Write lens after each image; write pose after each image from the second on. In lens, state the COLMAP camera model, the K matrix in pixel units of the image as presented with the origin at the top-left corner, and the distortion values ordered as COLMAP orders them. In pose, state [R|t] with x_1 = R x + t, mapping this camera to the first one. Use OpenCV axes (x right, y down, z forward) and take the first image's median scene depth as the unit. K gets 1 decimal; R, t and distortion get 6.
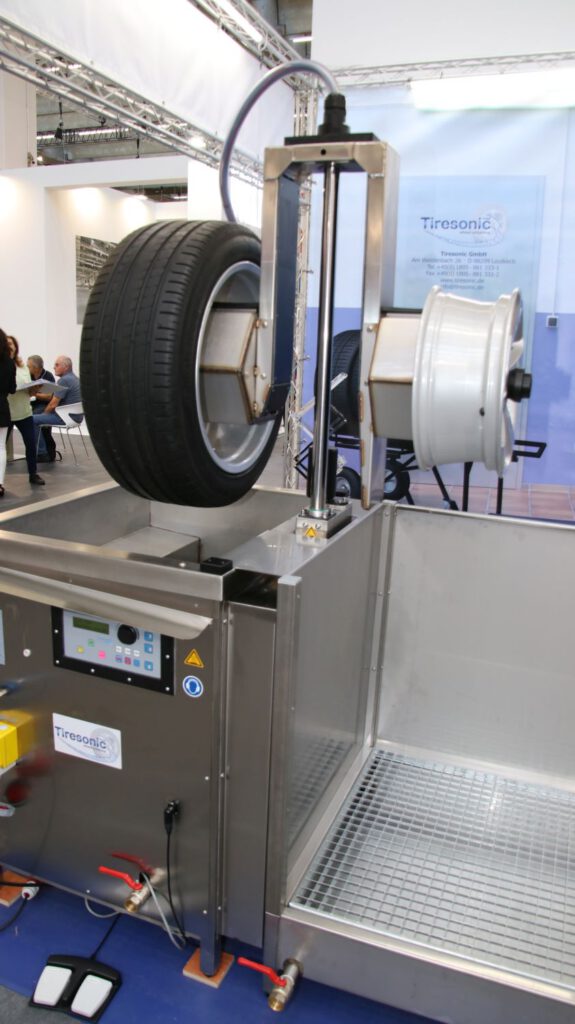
lens RADIAL K [[755.5, 0, 286.0], [0, 755.5, 521.1], [0, 0, 1]] dist [-0.073920, 0.001178]
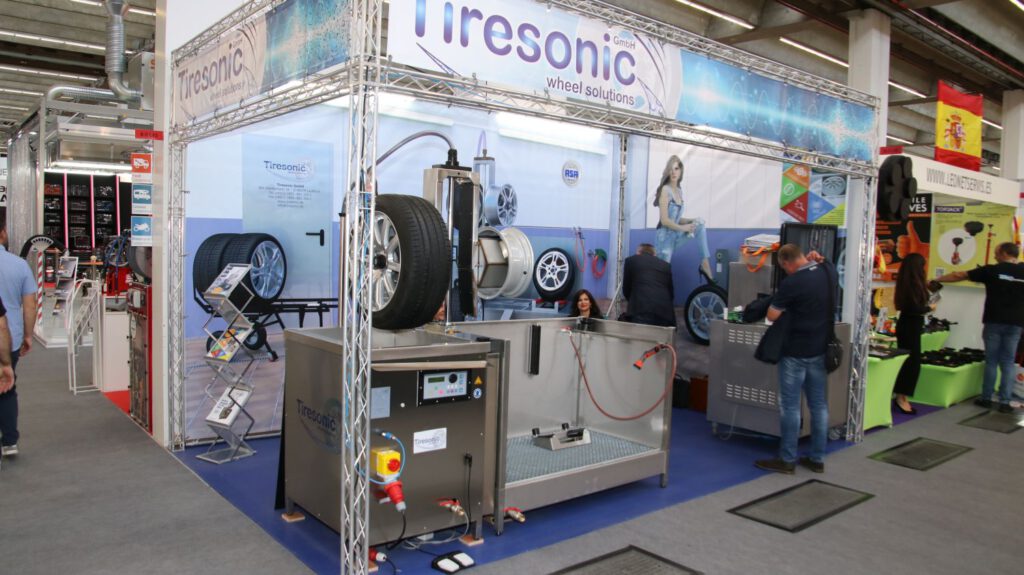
lens RADIAL K [[755.5, 0, 507.7], [0, 755.5, 286.8], [0, 0, 1]] dist [-0.073920, 0.001178]
pose [[0.482423, -0.074192, 0.872790, -1.941253], [0.198824, 0.979674, -0.026619, -0.024262], [-0.853075, 0.186373, 0.487369, -0.276340]]
